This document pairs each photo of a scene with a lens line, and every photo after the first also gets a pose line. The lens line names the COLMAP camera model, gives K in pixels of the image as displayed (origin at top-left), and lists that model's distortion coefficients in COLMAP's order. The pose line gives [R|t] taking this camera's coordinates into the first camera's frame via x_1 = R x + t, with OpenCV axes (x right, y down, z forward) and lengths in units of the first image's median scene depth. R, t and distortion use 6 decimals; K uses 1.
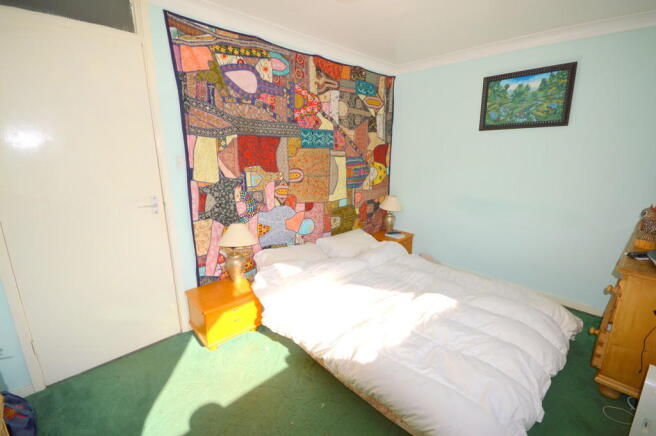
lens RADIAL K [[295.0, 0, 326.1], [0, 295.0, 219.1], [0, 0, 1]] dist [0.000400, -0.000557]
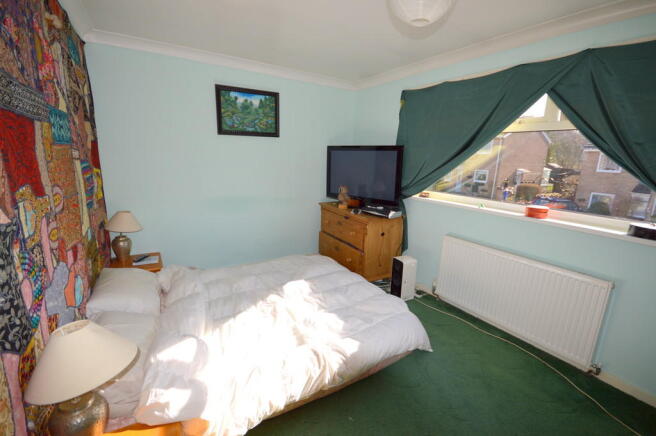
lens RADIAL K [[295.0, 0, 325.5], [0, 295.0, 218.9], [0, 0, 1]] dist [0.000400, -0.000557]
pose [[0.203342, -0.200177, 0.958426, -0.520974], [0.194791, 0.967580, 0.160762, -0.112333], [-0.959535, 0.154003, 0.235743, 0.472387]]
